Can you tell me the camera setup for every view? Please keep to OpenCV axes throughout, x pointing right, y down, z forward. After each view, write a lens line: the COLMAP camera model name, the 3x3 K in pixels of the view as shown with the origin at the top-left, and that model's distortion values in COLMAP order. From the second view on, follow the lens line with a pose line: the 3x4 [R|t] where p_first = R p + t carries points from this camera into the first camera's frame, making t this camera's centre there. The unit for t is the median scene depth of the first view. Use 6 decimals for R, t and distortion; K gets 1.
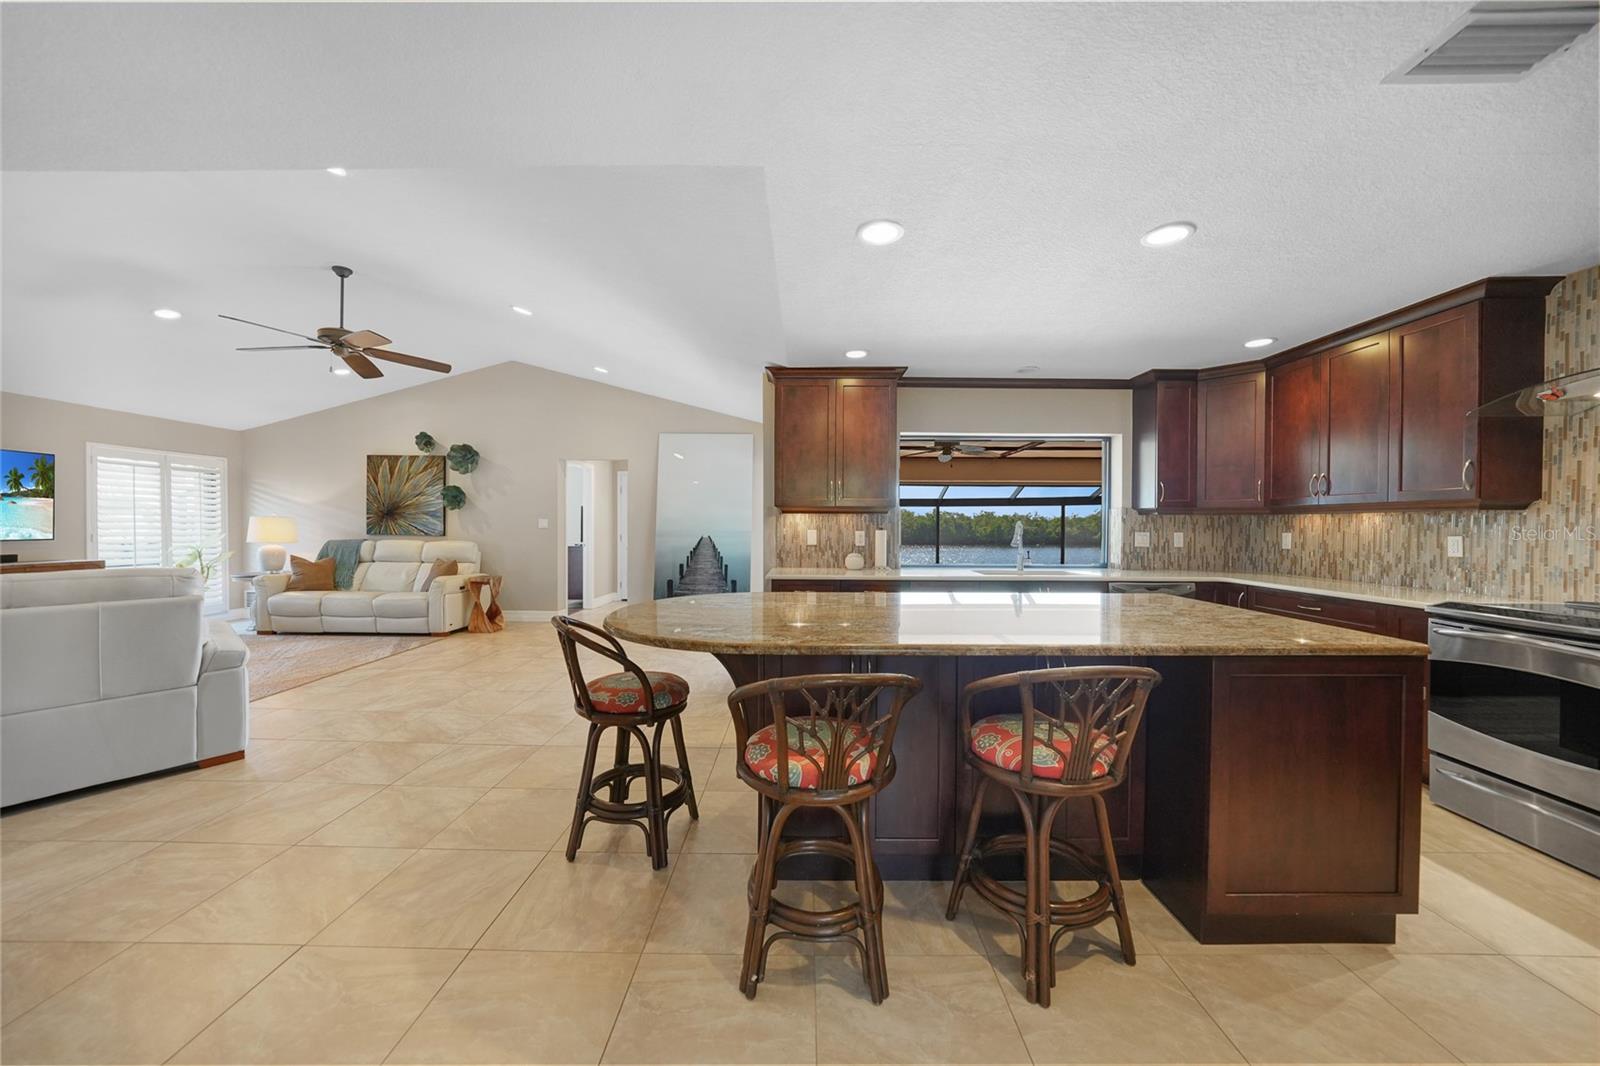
lens RADIAL K [[557.3, 0, 812.8], [0, 557.3, 531.3], [0, 0, 1]] dist [-0.002715, 0.000166]
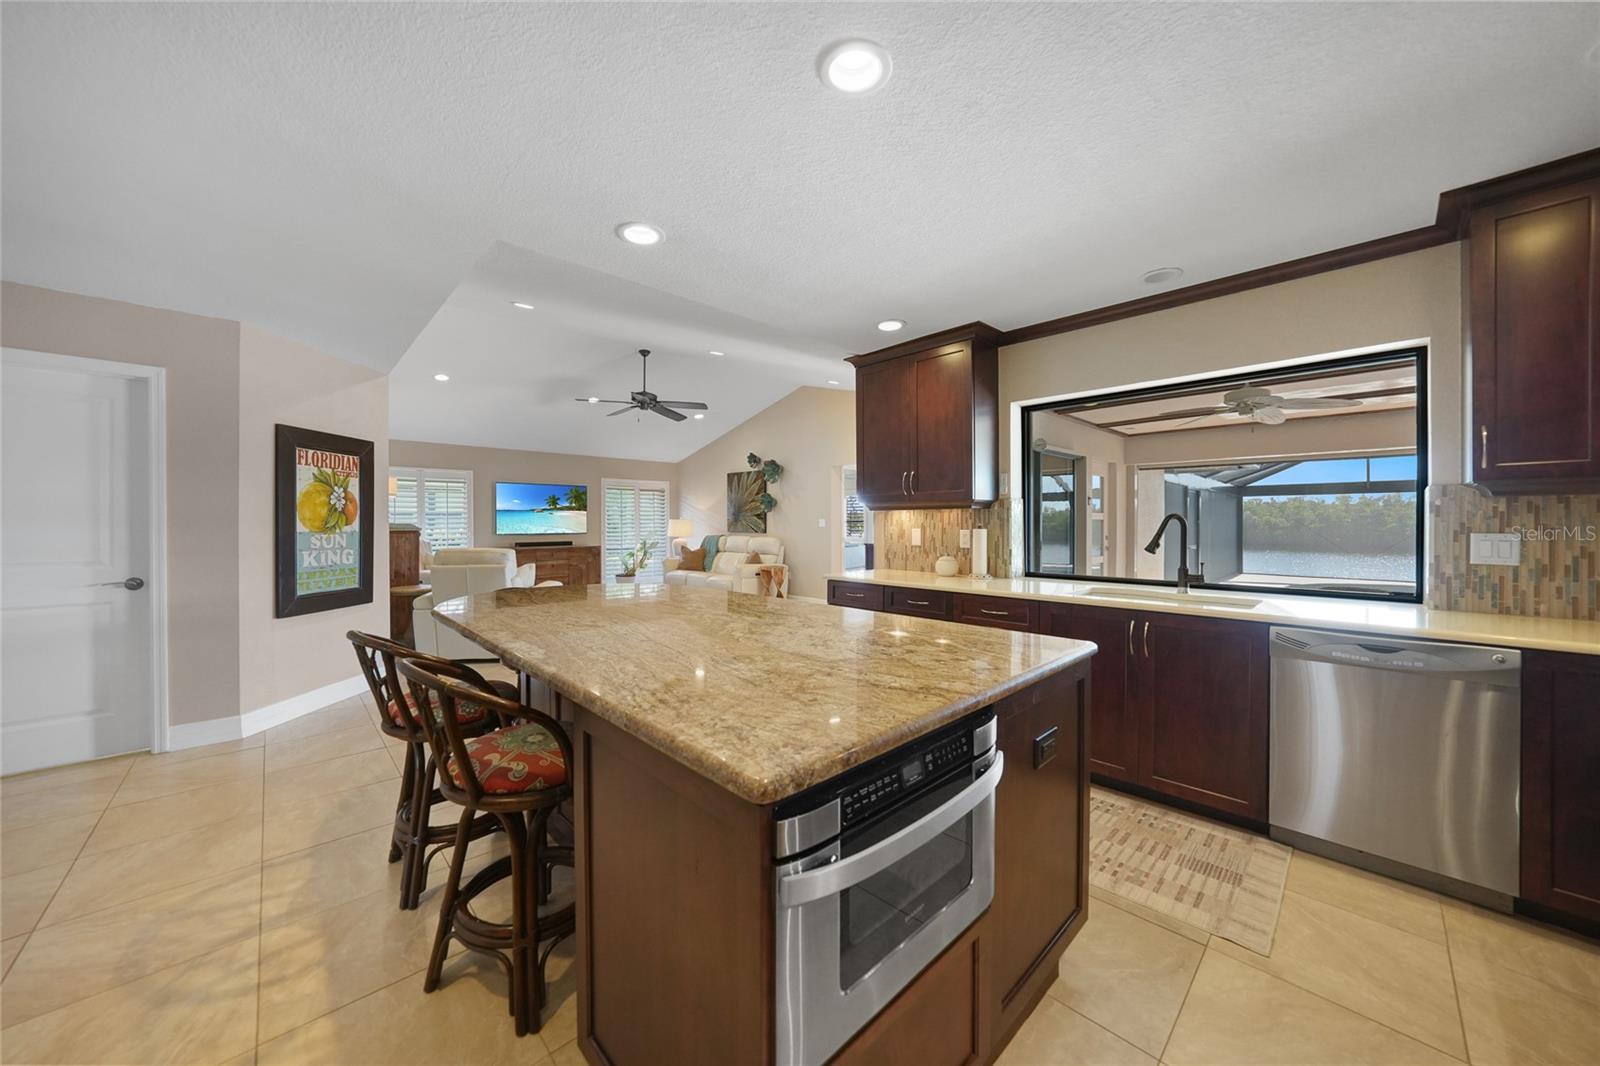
lens RADIAL K [[574.1, 0, 802.0], [0, 574.1, 526.6], [0, 0, 1]] dist [0.000414, 0.000067]
pose [[0.700902, -0.001060, -0.713257, 0.511553], [-0.004399, 0.999973, -0.005808, 0.000700], [0.713244, 0.007208, 0.700878, 0.225976]]
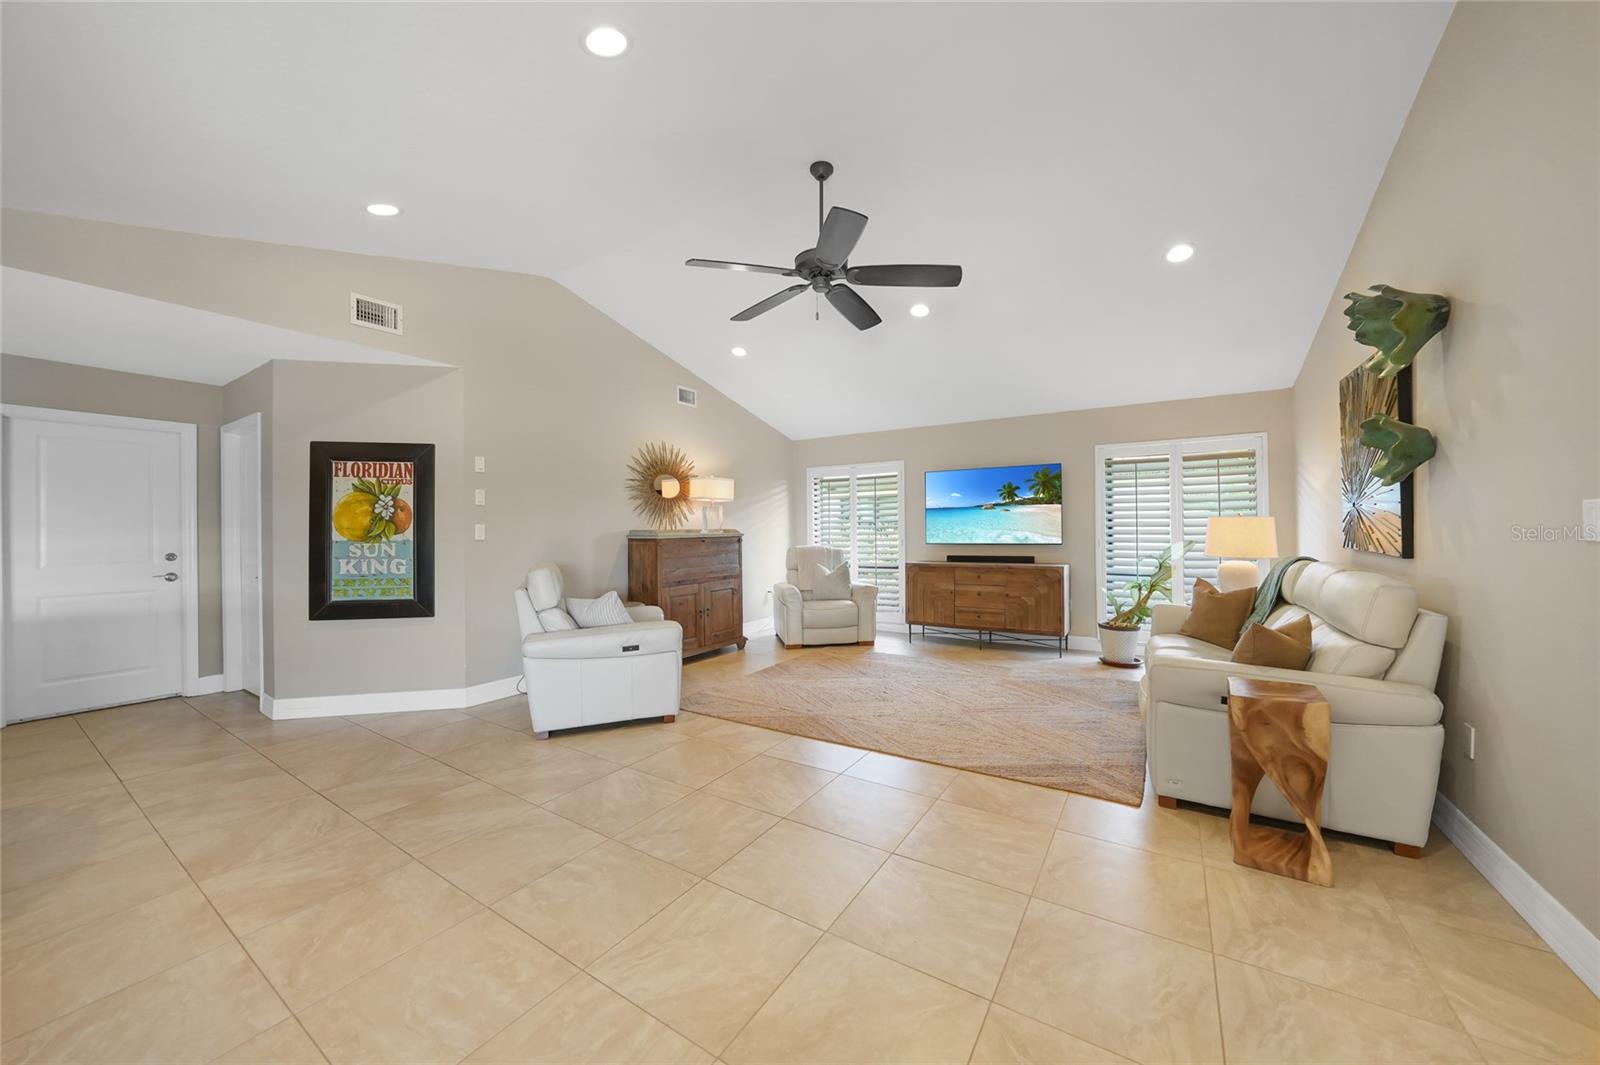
lens RADIAL K [[557.3, 0, 812.8], [0, 557.3, 530.8], [0, 0, 1]] dist [-0.002715, 0.000166]
pose [[-0.550734, 0.003435, -0.834673, -0.234318], [-0.003194, 0.999976, 0.006222, -0.015142], [0.834674, 0.006093, -0.550710, 1.292276]]
